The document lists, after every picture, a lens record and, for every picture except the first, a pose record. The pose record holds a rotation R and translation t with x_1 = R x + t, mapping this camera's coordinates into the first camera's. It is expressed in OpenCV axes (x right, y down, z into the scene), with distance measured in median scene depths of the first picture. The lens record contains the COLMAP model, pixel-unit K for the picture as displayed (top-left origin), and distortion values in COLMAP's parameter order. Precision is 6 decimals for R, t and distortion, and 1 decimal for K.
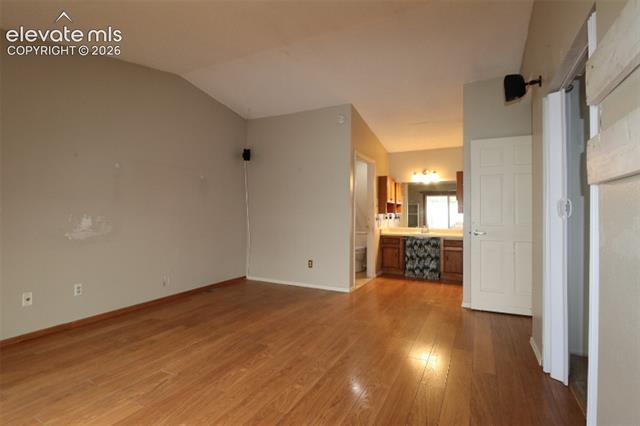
lens RADIAL K [[312.6, 0, 317.7], [0, 312.6, 210.6], [0, 0, 1]] dist [0.007917, -0.014577]
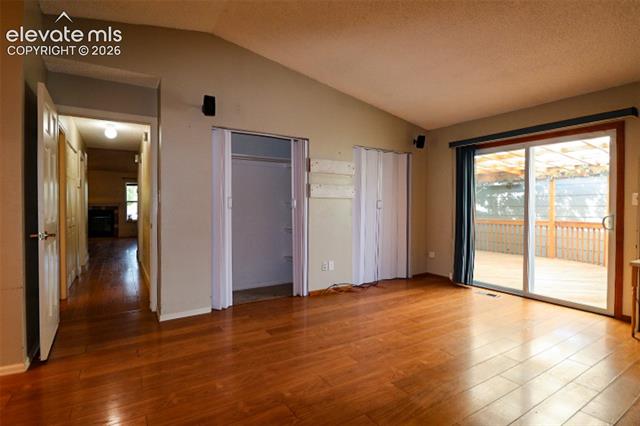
lens RADIAL K [[312.6, 0, 317.7], [0, 312.6, 210.6], [0, 0, 1]] dist [0.007917, -0.014577]
pose [[-0.858251, -0.015403, 0.512999, -0.384951], [-0.014221, 0.999879, 0.006230, 0.014001], [-0.513033, -0.001948, -0.858366, 1.742909]]
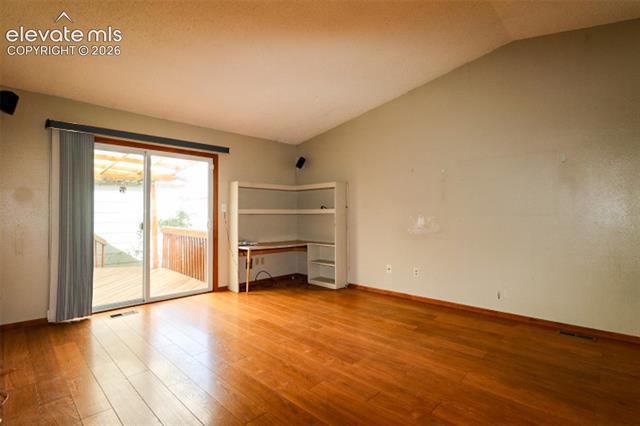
lens RADIAL K [[312.6, 0, 317.7], [0, 312.6, 210.6], [0, 0, 1]] dist [0.007917, -0.014577]
pose [[-0.303728, -0.017817, -0.952592, 0.715468], [0.012193, 0.999671, -0.022585, 0.021483], [0.952681, -0.018475, -0.303411, 1.182361]]
